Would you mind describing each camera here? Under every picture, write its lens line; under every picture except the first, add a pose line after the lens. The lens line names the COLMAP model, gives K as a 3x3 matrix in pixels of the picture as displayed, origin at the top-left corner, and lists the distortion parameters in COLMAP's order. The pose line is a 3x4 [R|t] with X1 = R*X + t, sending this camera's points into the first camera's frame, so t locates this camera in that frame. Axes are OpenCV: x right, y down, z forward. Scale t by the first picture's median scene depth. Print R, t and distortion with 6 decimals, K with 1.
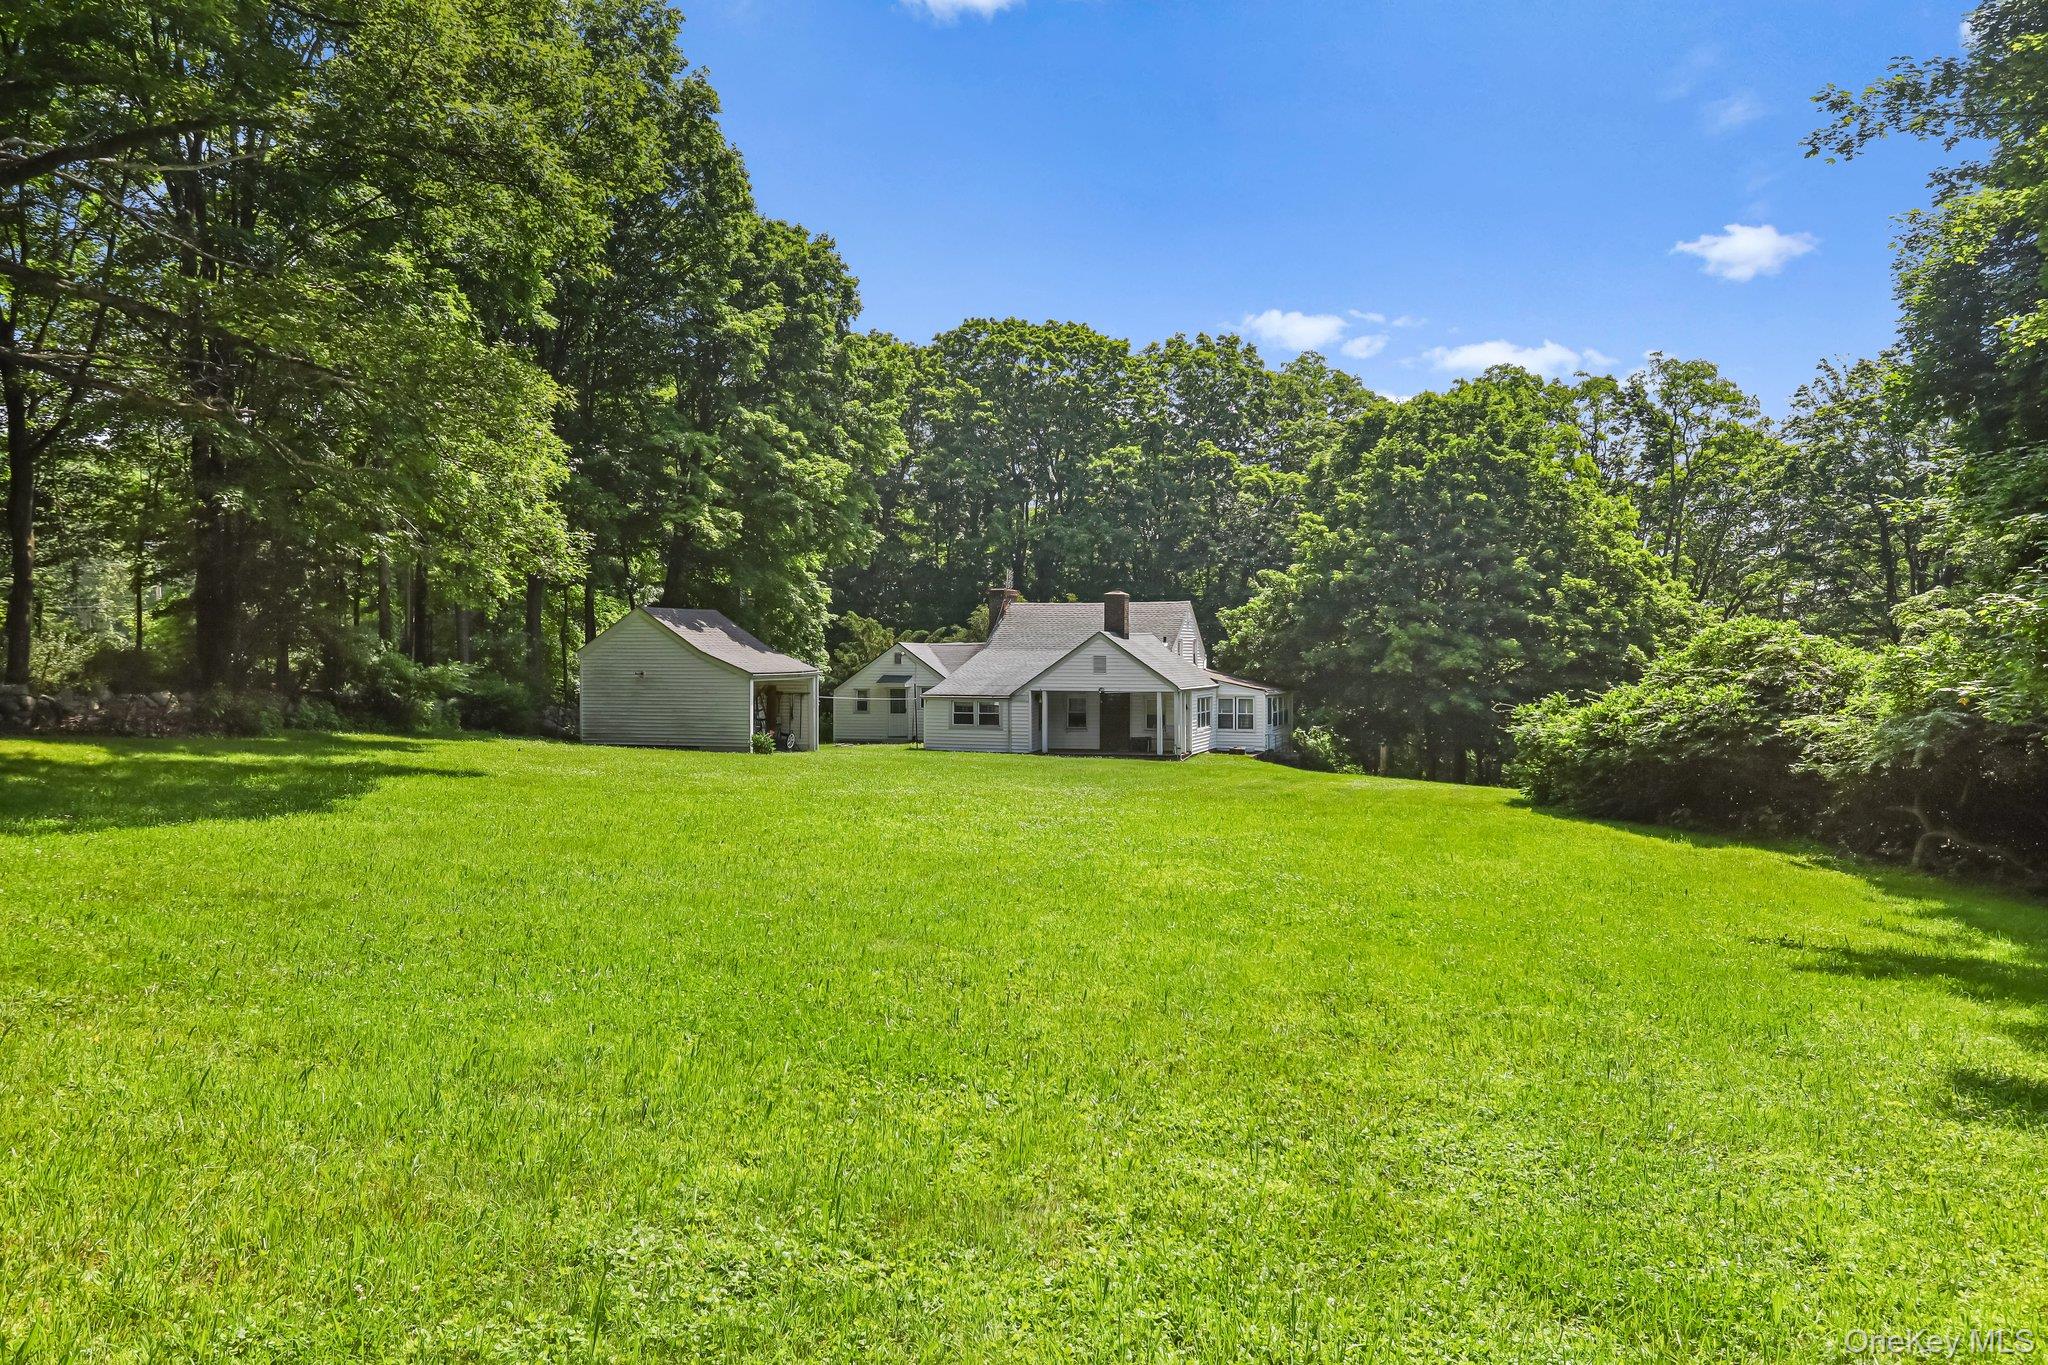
lens RADIAL K [[1496.2, 0, 1023.6], [0, 1496.2, 679.4], [0, 0, 1]] dist [-0.055026, -0.000186]
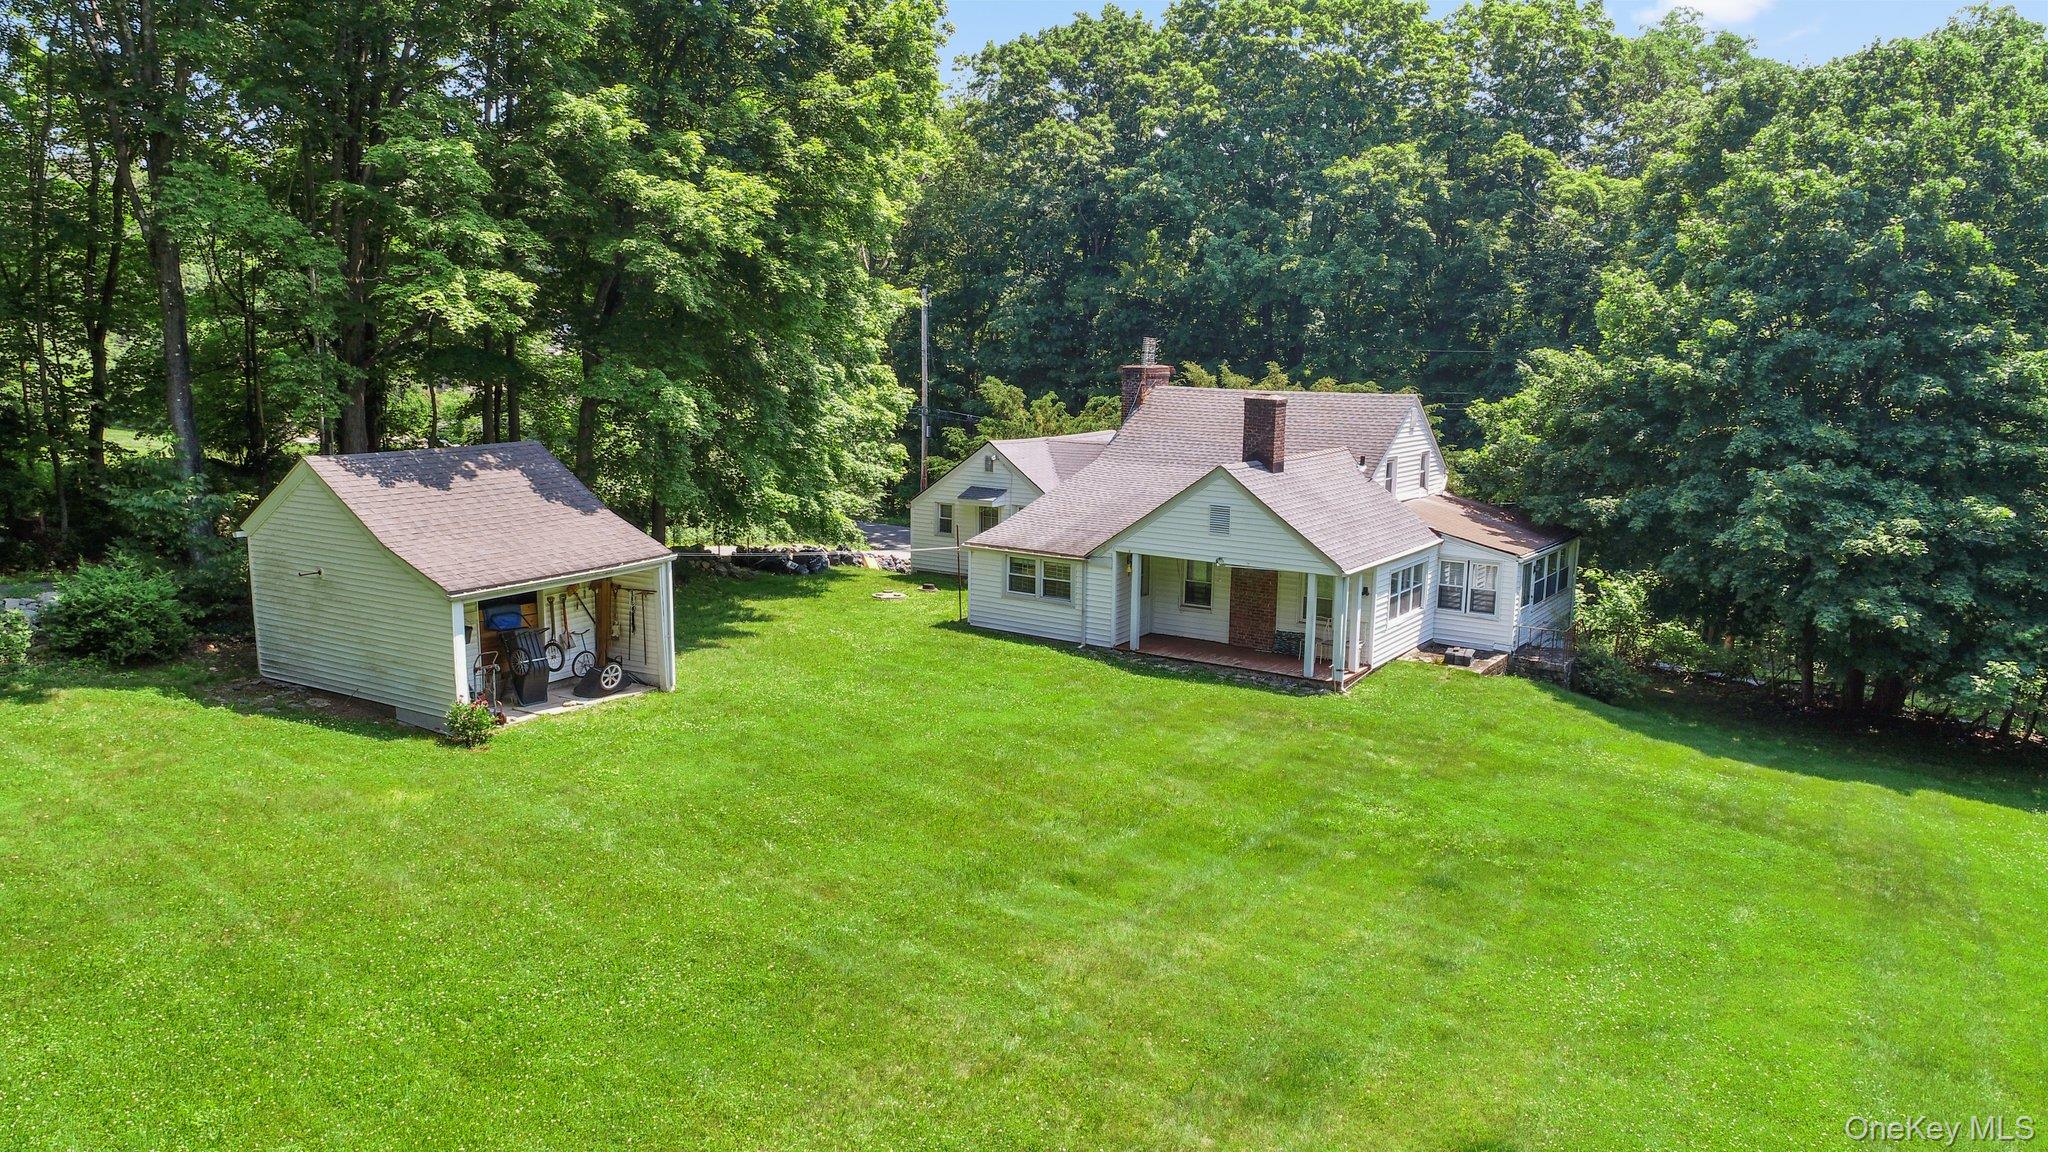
lens RADIAL K [[1370.3, 0, 1026.6], [0, 1370.3, 577.1], [0, 0, 1]] dist [-0.005592, -0.005299]
pose [[0.967831, 0.055890, -0.245314, 0.097839], [-0.019046, 0.988493, 0.150063, -0.059925], [0.250879, -0.140564, 0.957759, 0.383419]]
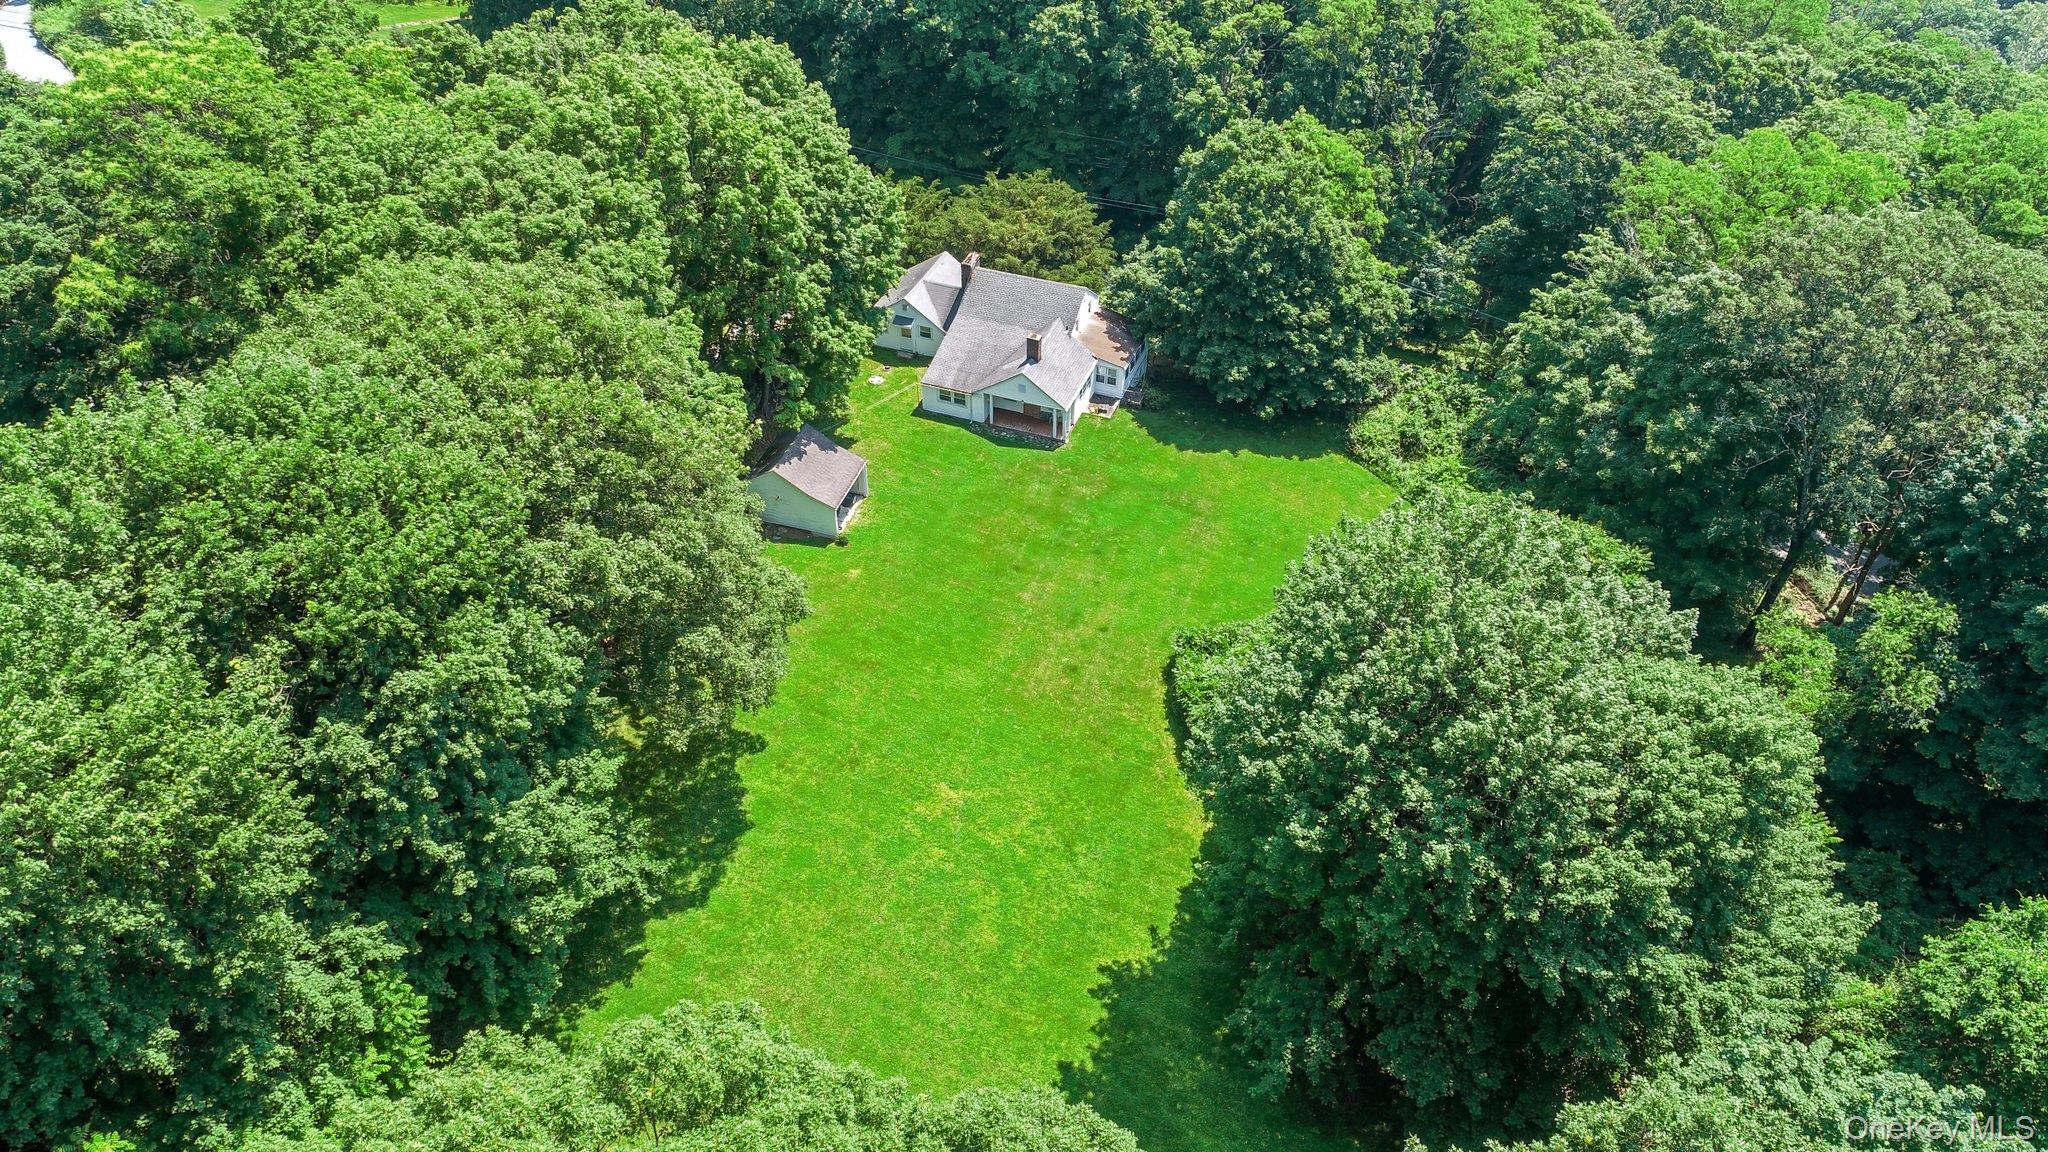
lens RADIAL K [[1370.3, 0, 1022.4], [0, 1370.3, 580.5], [0, 0, 1]] dist [-0.005592, -0.005299]
pose [[0.999970, 0.005152, -0.005852, 0.053613], [-0.000151, 0.763218, 0.646141, -0.755545], [0.007796, -0.646120, 0.763196, -0.315532]]
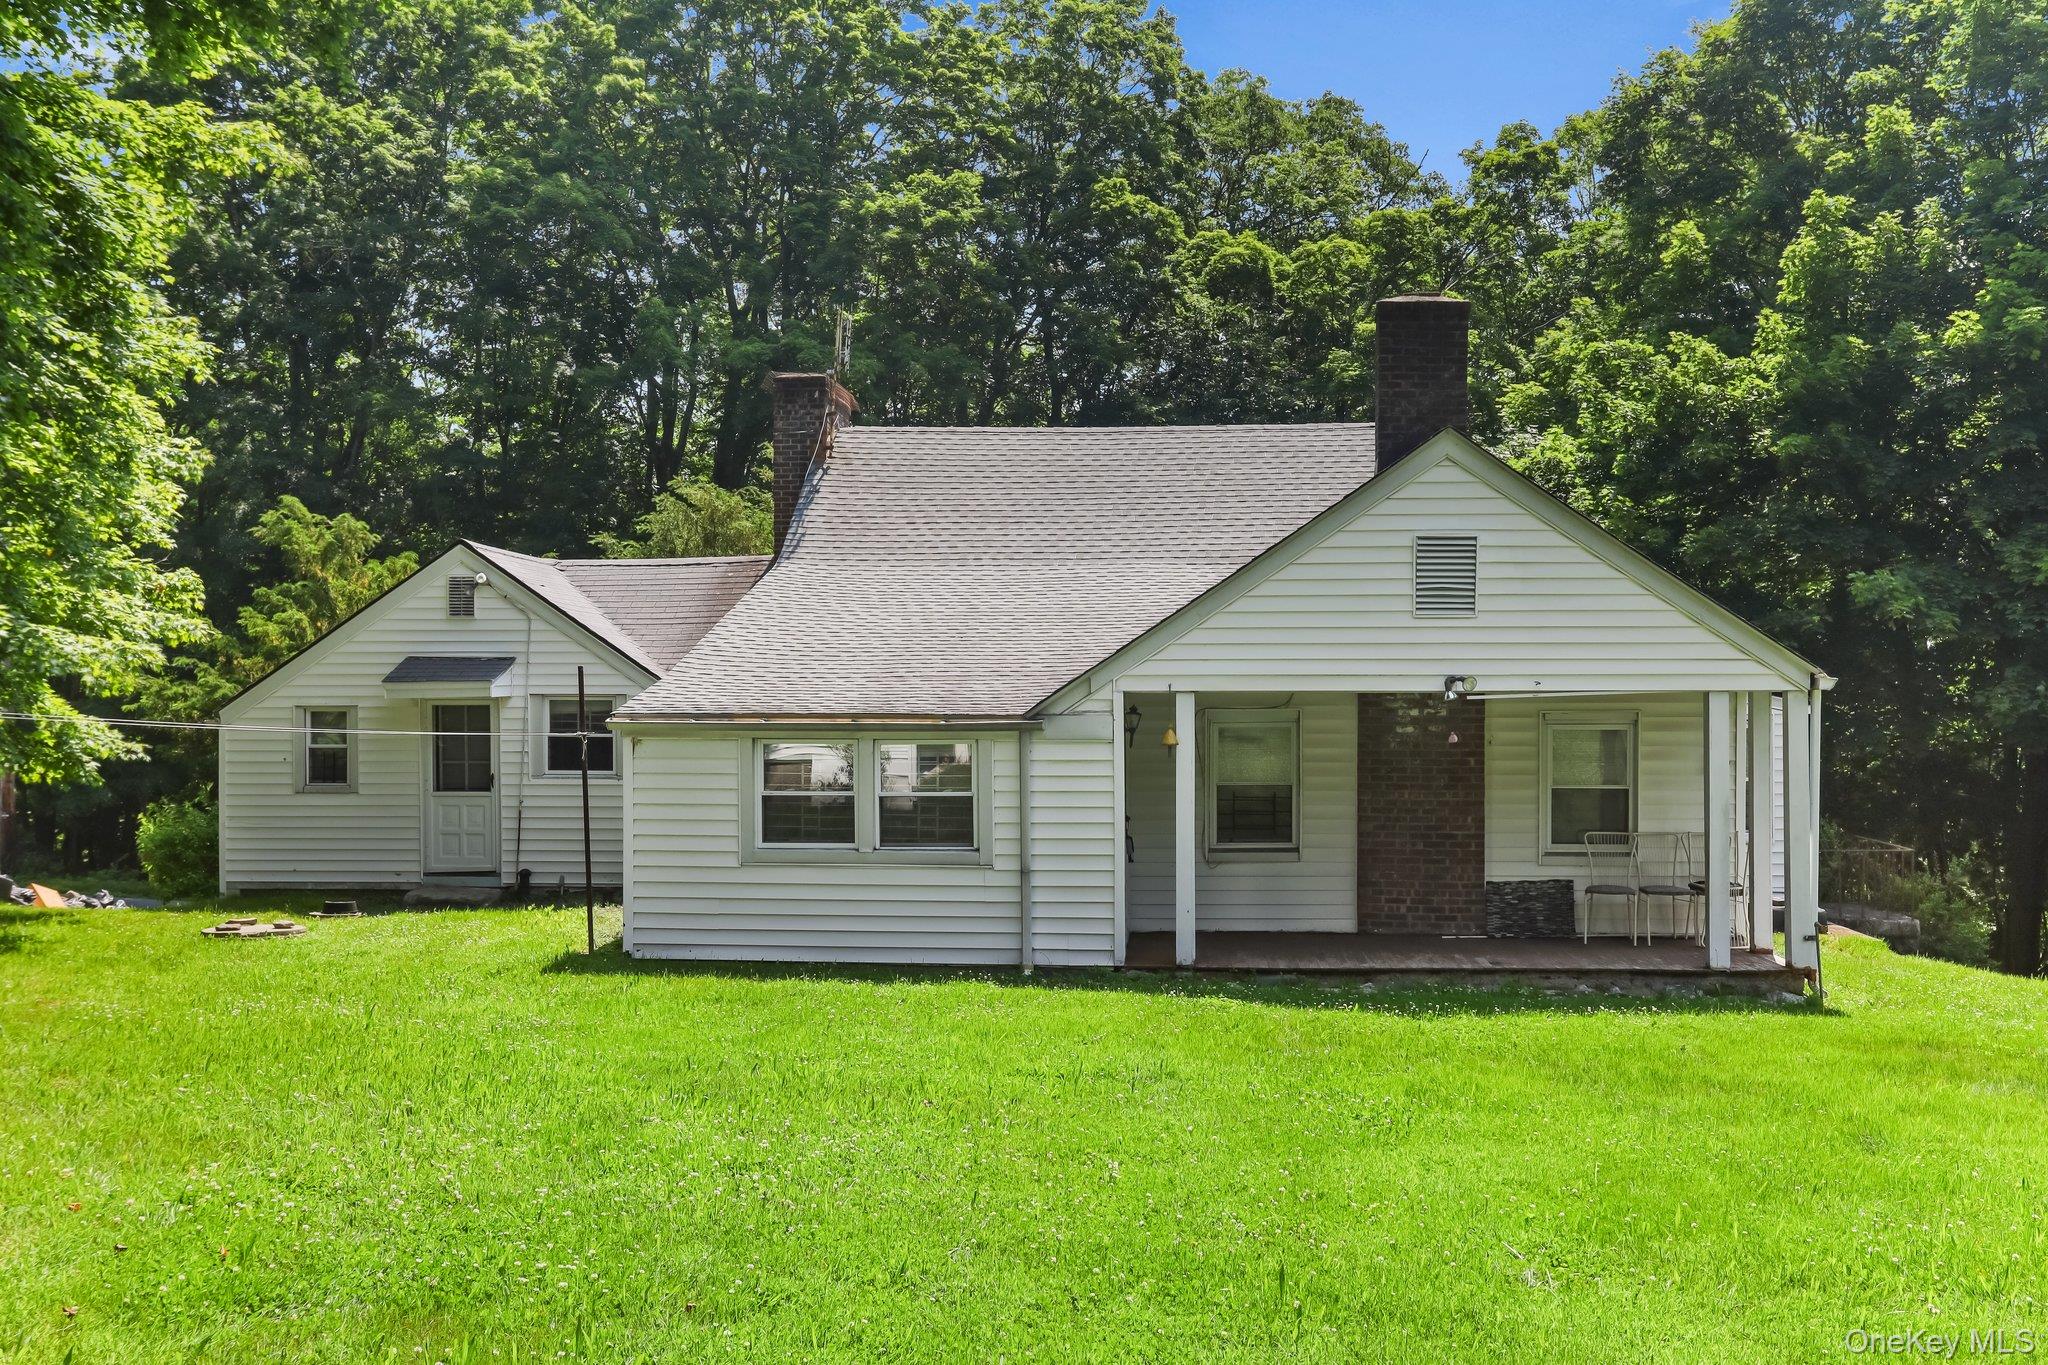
lens RADIAL K [[1888.2, 0, 1040.5], [0, 1888.2, 667.7], [0, 0, 1]] dist [-0.005939, 0.000000]
pose [[0.966750, 0.002490, 0.255711, -0.070854], [0.005117, 0.999564, -0.029078, 0.010658], [-0.255672, 0.029419, 0.966316, 0.642394]]
